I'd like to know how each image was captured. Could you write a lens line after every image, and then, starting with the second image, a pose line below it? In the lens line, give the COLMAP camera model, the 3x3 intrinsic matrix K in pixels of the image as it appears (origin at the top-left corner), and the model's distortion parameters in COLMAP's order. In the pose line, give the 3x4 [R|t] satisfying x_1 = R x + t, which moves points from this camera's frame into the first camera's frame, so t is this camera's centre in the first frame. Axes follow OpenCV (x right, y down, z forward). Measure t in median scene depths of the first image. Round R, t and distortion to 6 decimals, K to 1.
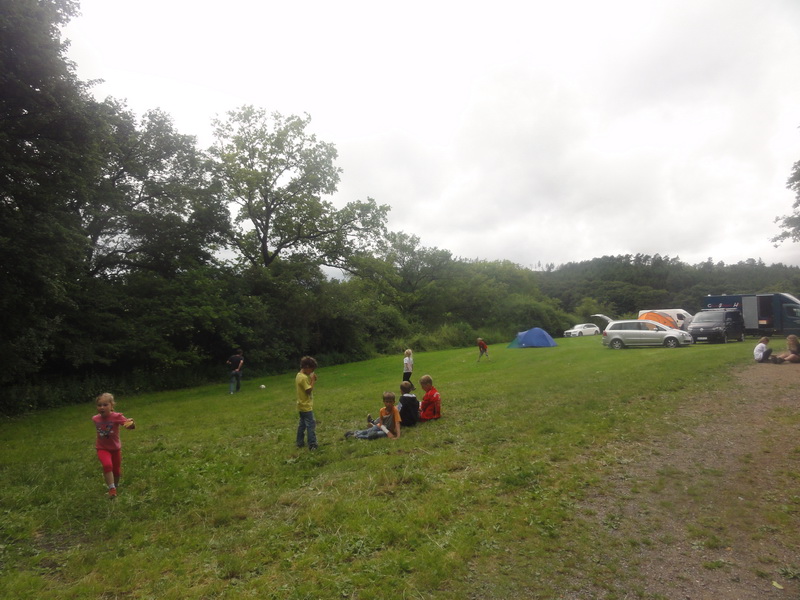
lens RADIAL K [[541.9, 0, 400.0], [0, 541.9, 300.0], [0, 0, 1]] dist [-0.004363, -0.000181]
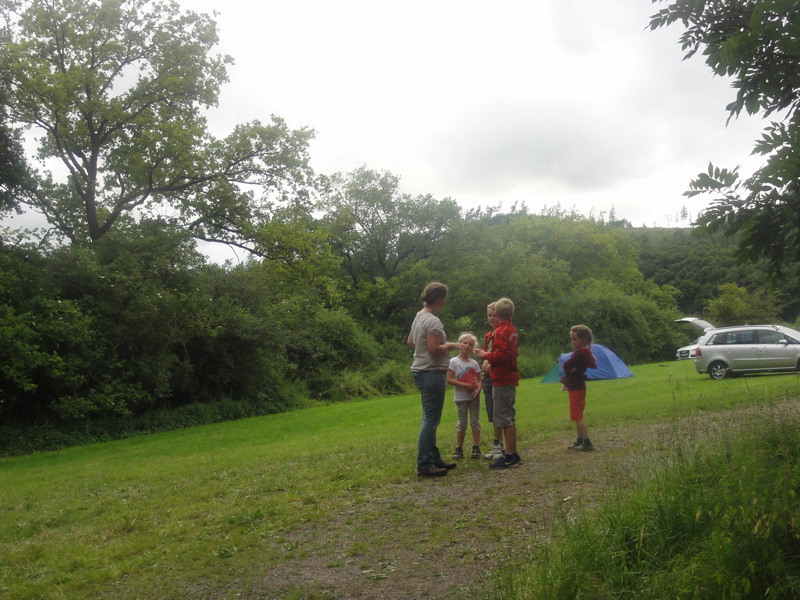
lens RADIAL K [[1091.1, 0, 400.0], [0, 1091.1, 300.0], [0, 0, 1]] dist [-0.000384, 0.022427]
pose [[0.999650, -0.025277, 0.007809, 0.049113], [0.025234, 0.999666, 0.005538, -0.004149], [-0.007947, -0.005339, 0.999954, -0.094824]]
